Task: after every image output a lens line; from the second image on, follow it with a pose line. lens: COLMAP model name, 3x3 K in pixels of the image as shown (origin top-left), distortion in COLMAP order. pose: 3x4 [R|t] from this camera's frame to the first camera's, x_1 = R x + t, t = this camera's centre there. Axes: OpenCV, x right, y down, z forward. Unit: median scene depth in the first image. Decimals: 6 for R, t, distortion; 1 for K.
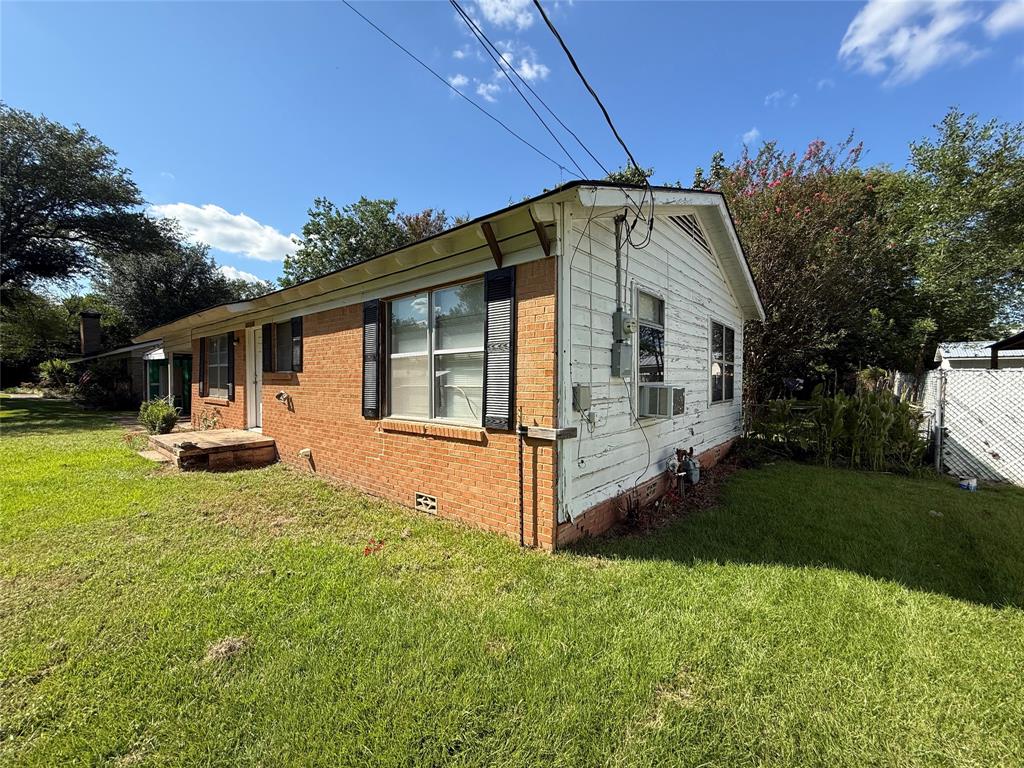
lens RADIAL K [[408.1, 0, 511.5], [0, 408.1, 380.2], [0, 0, 1]] dist [-0.000785, 0.004799]
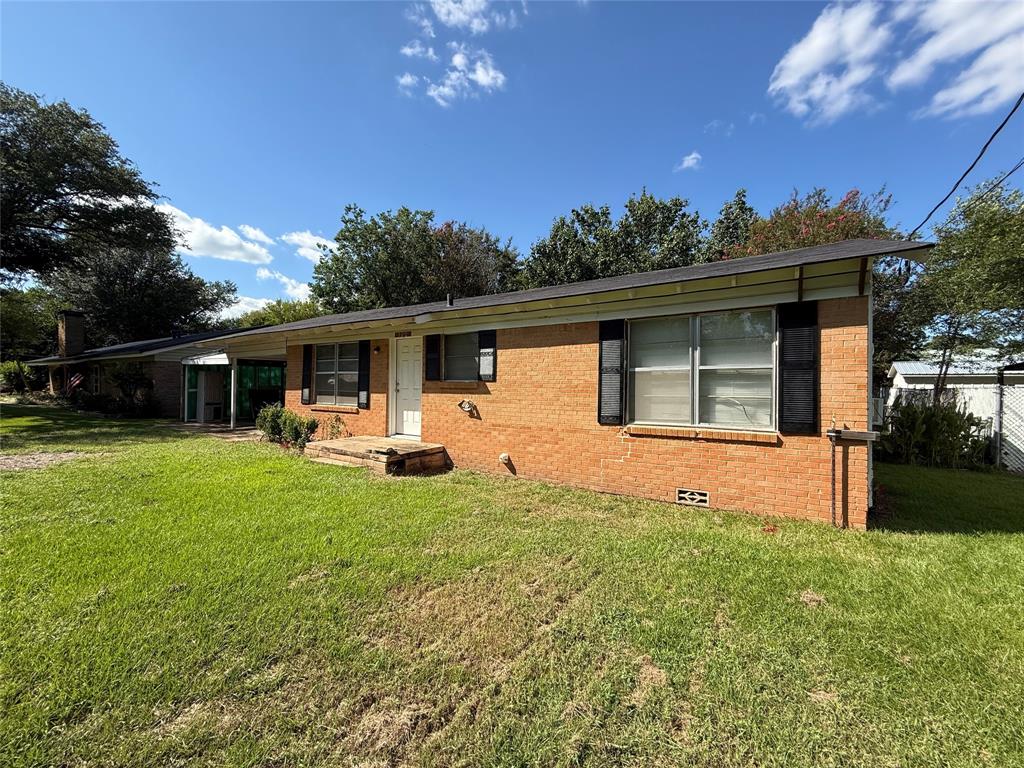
lens RADIAL K [[409.6, 0, 511.3], [0, 409.6, 388.6], [0, 0, 1]] dist [0.006351, 0.000050]
pose [[0.992736, 0.010461, 0.119857, -0.723712], [-0.010283, 0.999945, -0.002100, -0.000556], [-0.119872, 0.000852, 0.992789, -0.080567]]
